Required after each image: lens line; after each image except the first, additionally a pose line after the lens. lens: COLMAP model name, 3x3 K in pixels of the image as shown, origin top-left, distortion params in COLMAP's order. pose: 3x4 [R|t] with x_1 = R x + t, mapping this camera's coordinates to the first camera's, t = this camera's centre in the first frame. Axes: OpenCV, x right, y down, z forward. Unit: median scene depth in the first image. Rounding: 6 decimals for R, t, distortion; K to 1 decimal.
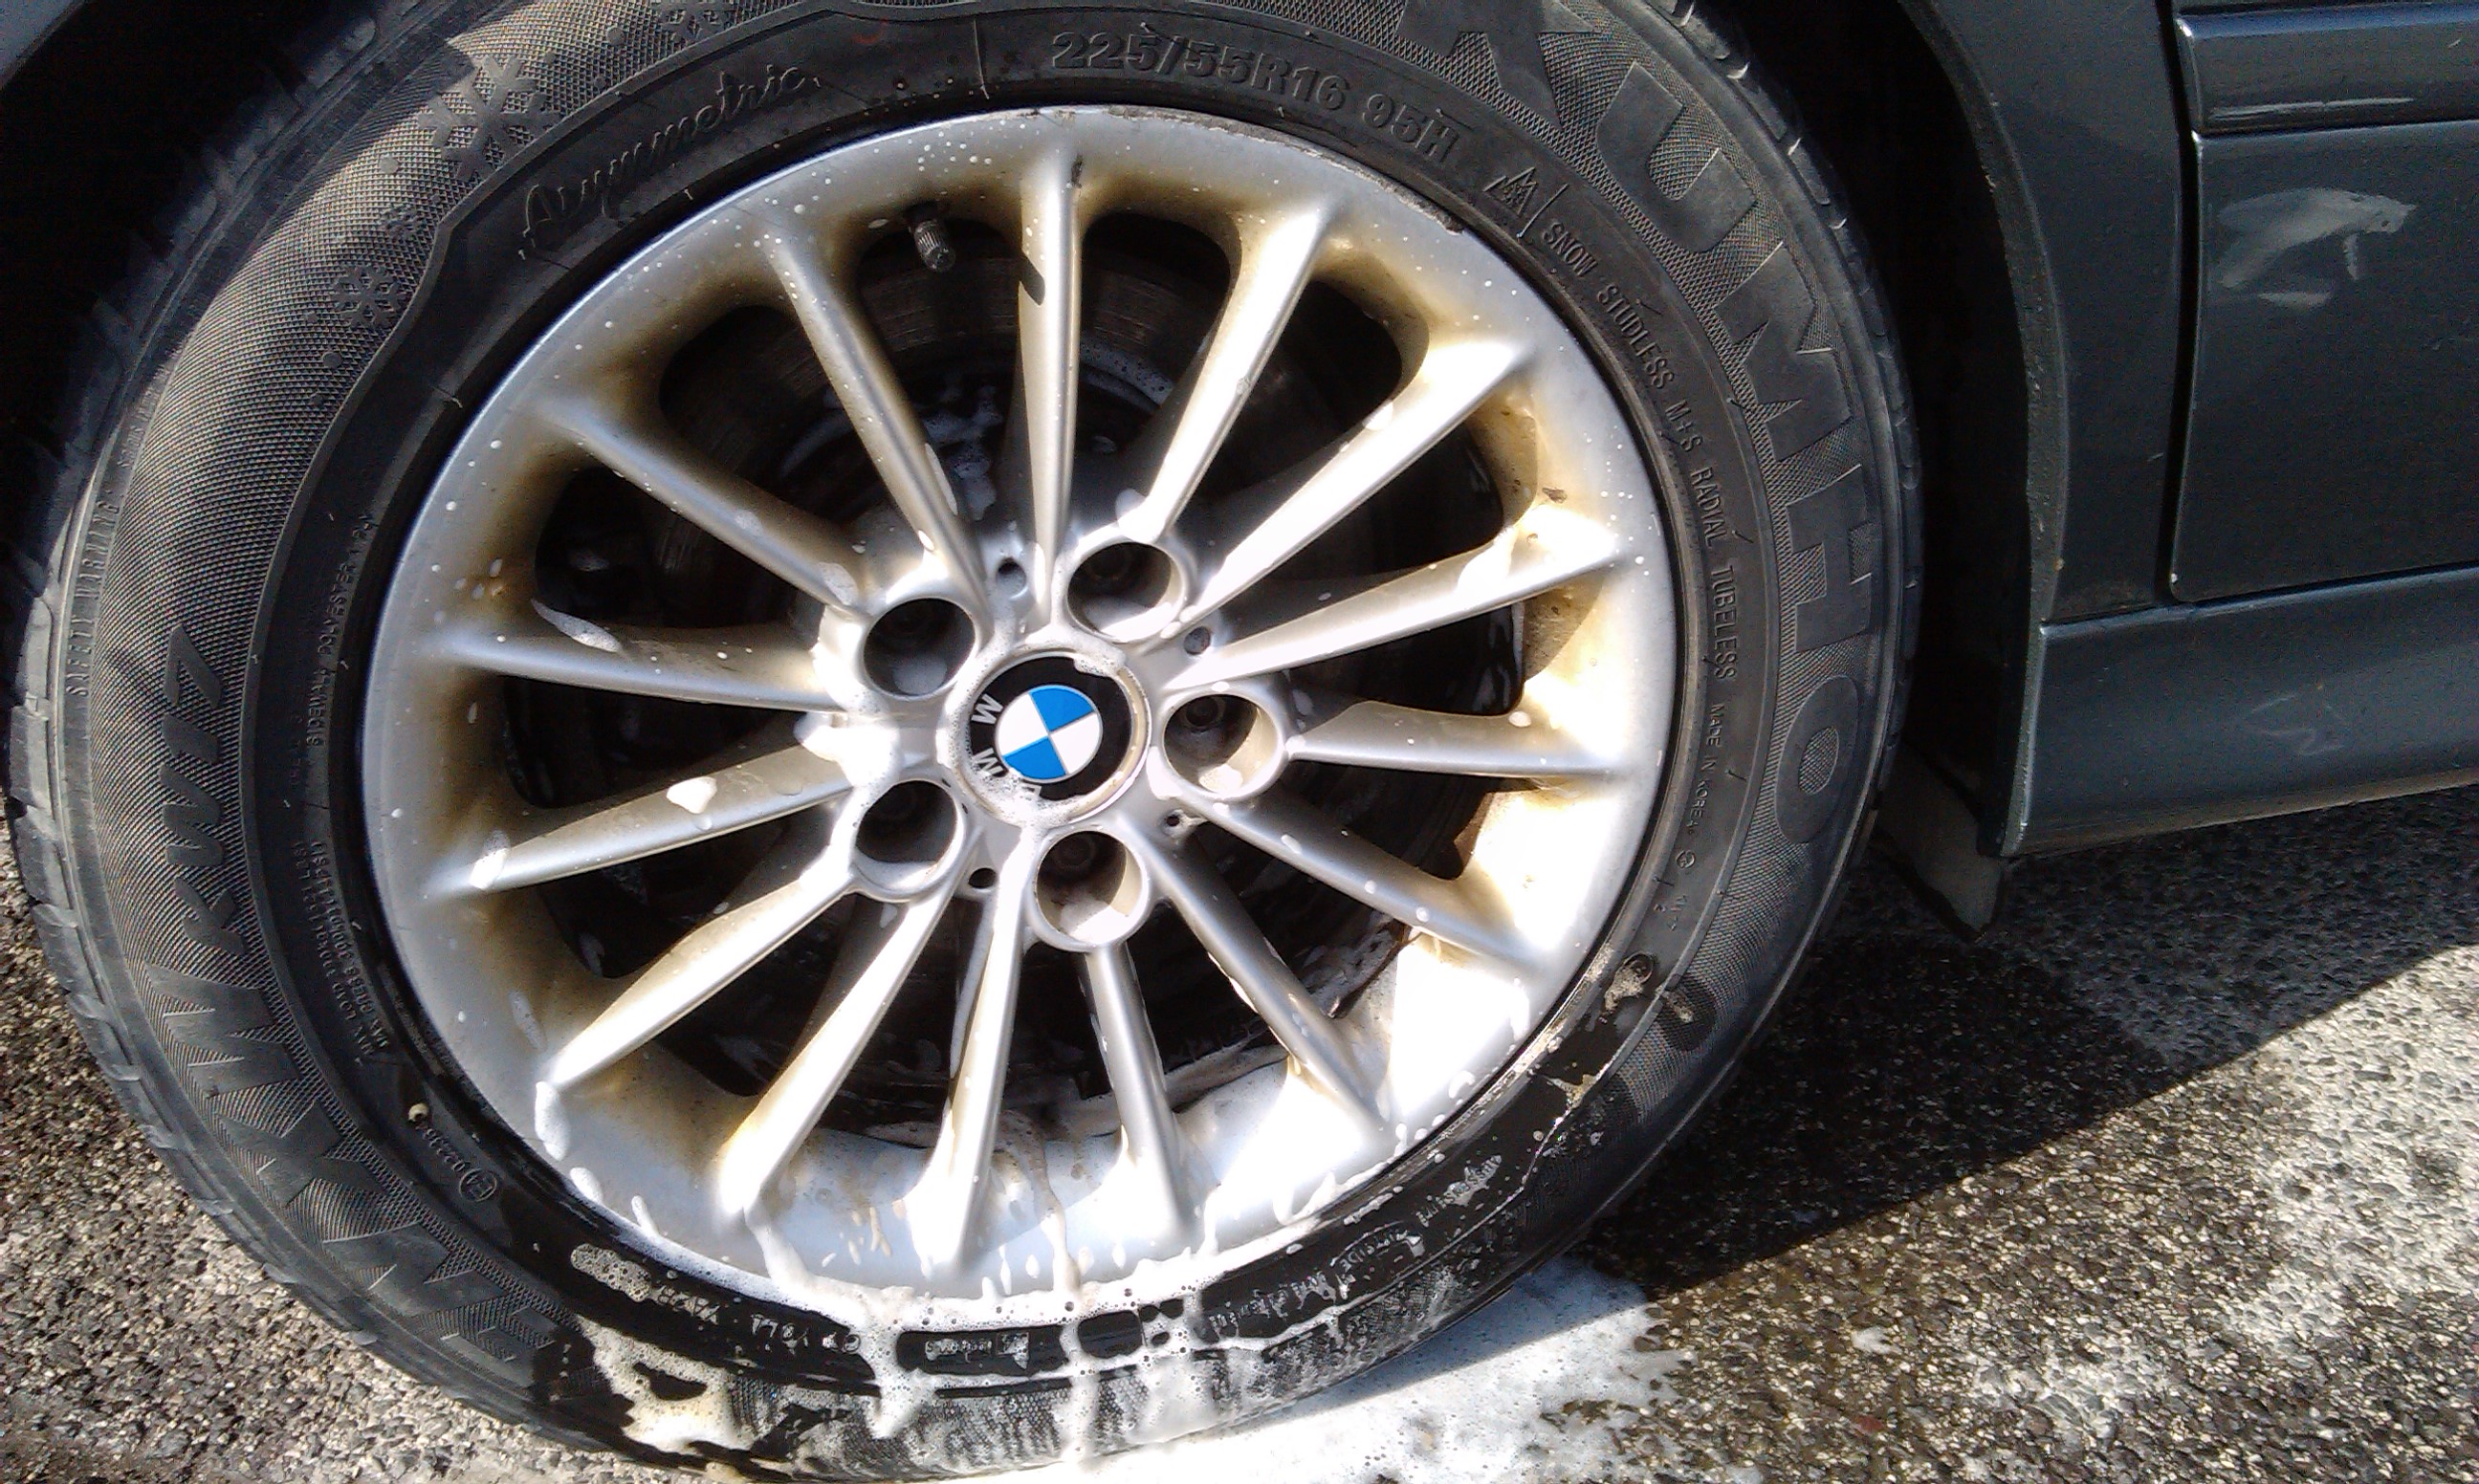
lens RADIAL K [[2374.3, 0, 1239.5], [0, 2374.3, 742.0], [0, 0, 1]] dist [0.070659, -0.272806]
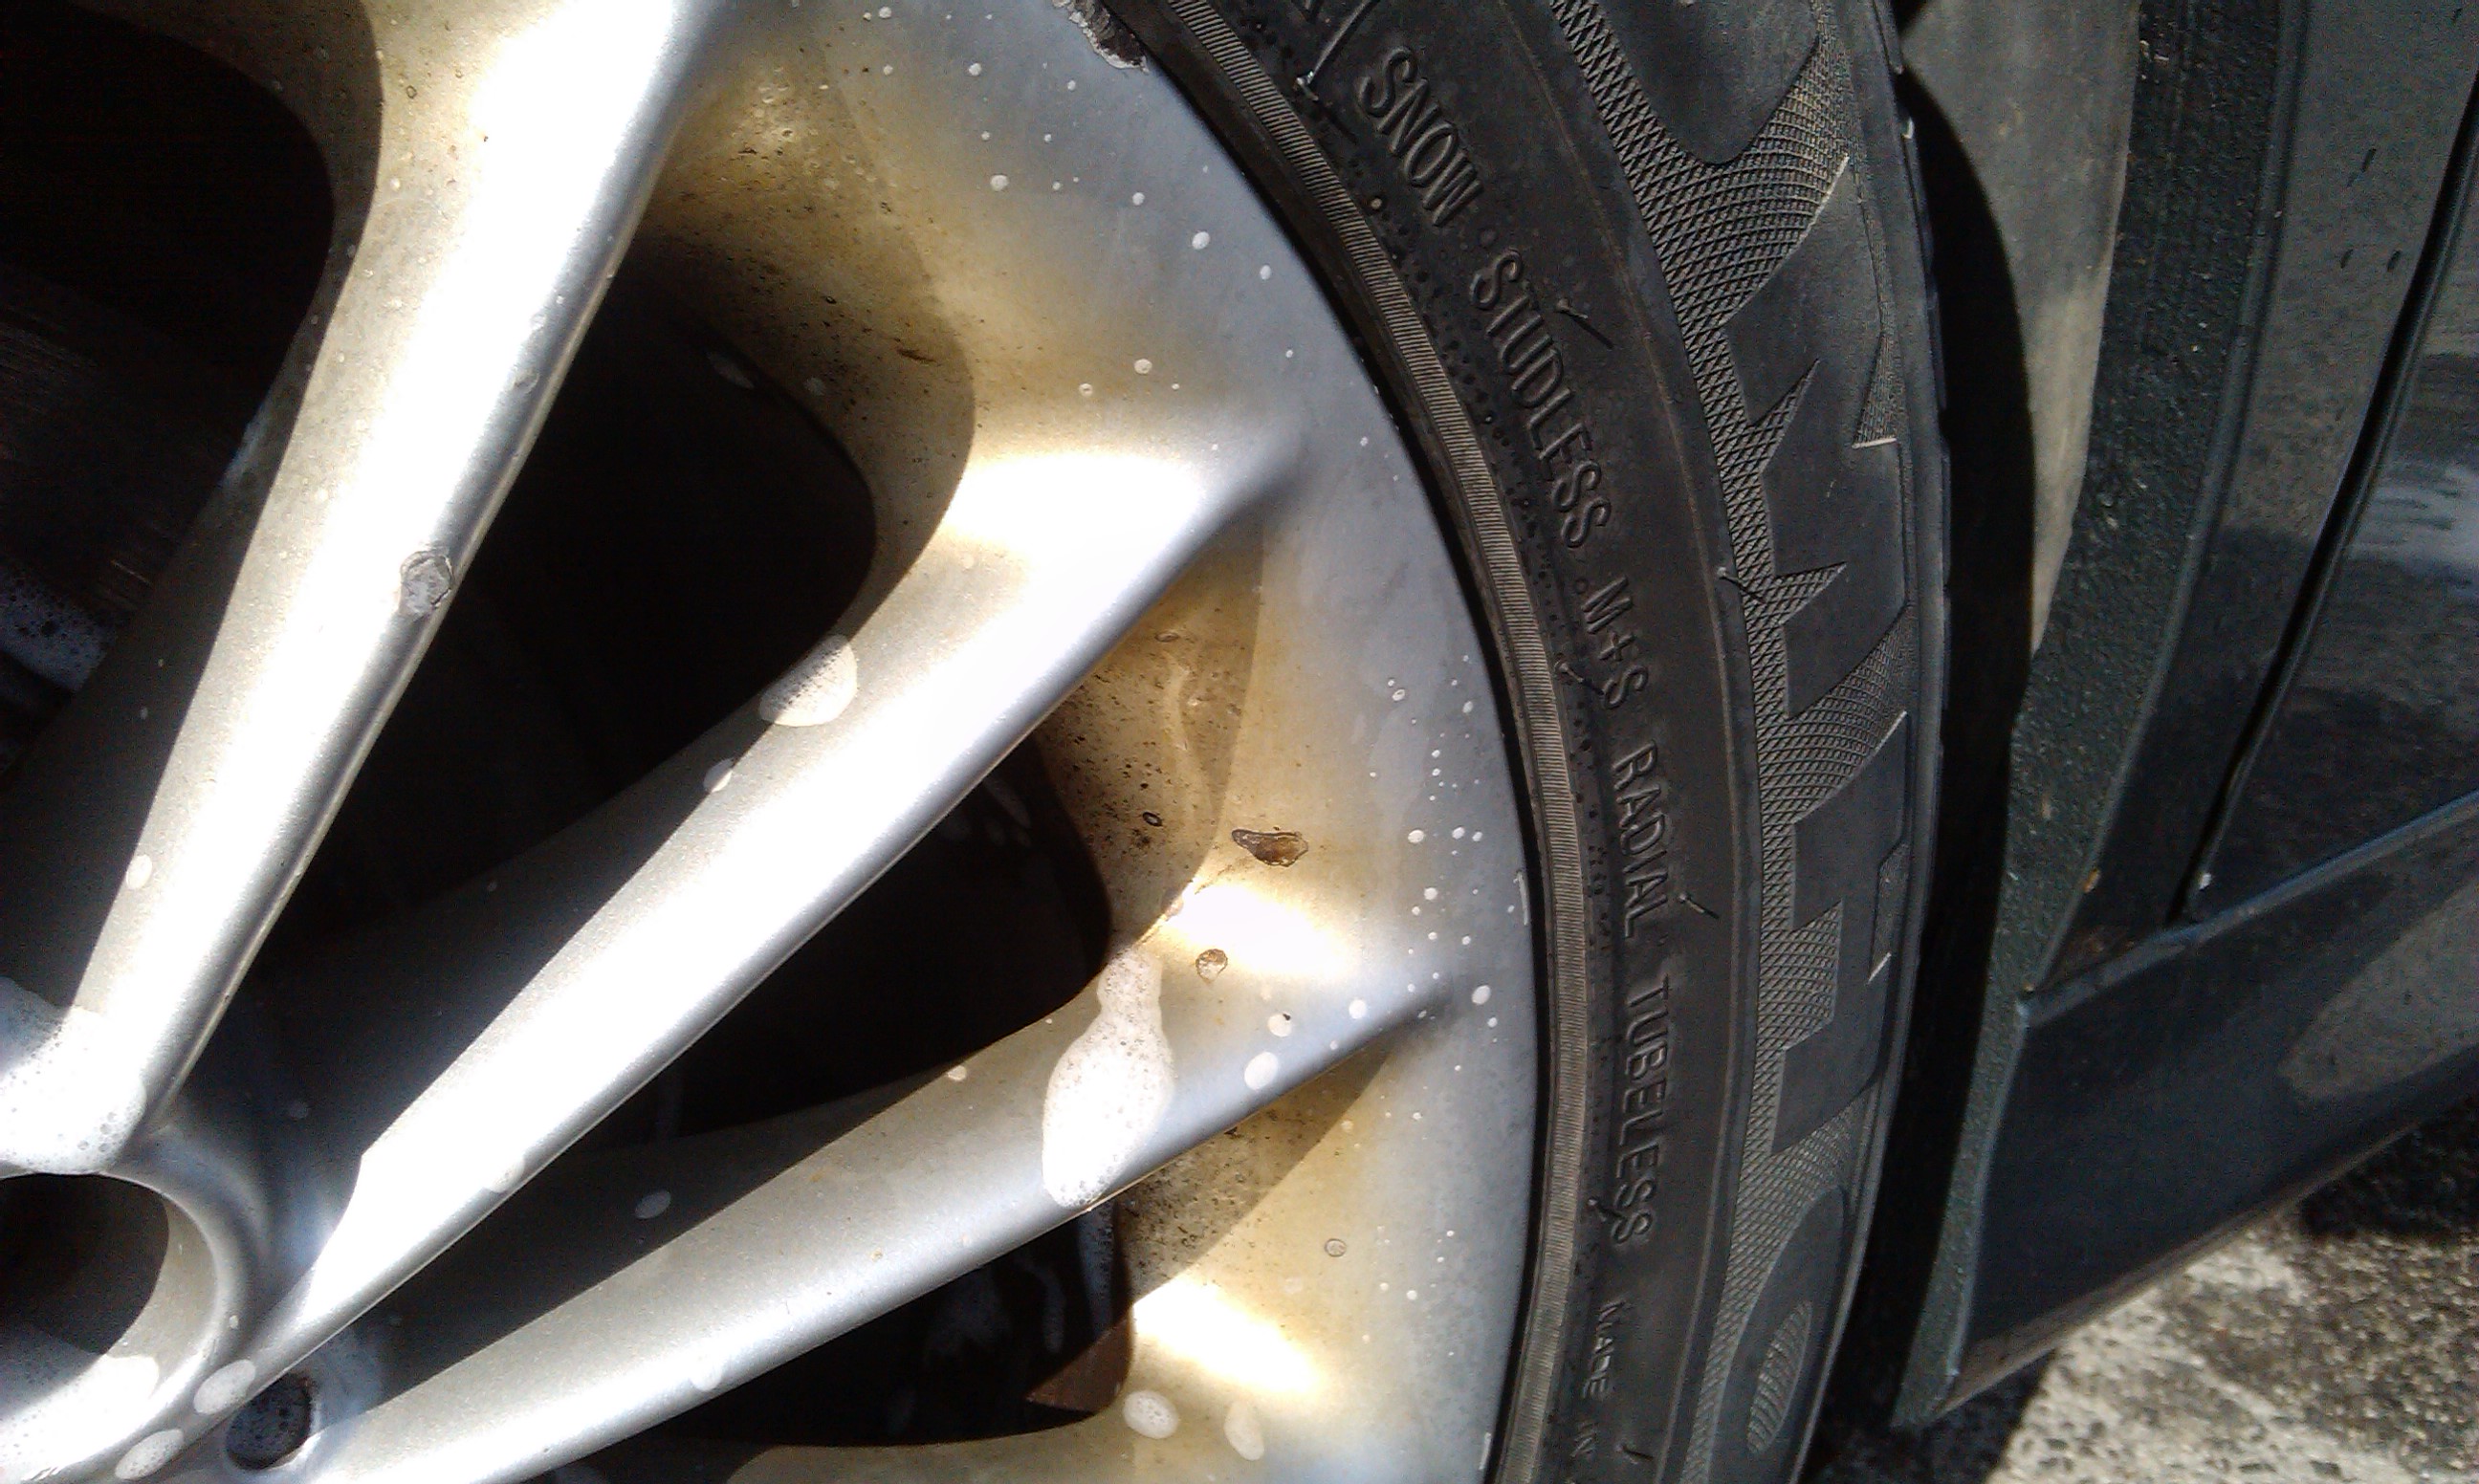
lens RADIAL K [[2374.3, 0, 1239.5], [0, 2374.3, 742.0], [0, 0, 1]] dist [0.070659, -0.272806]
pose [[0.890527, -0.074836, 0.448734, -0.038132], [0.118980, 0.990358, -0.070958, -0.094713], [-0.439097, 0.116580, 0.890844, 0.670915]]
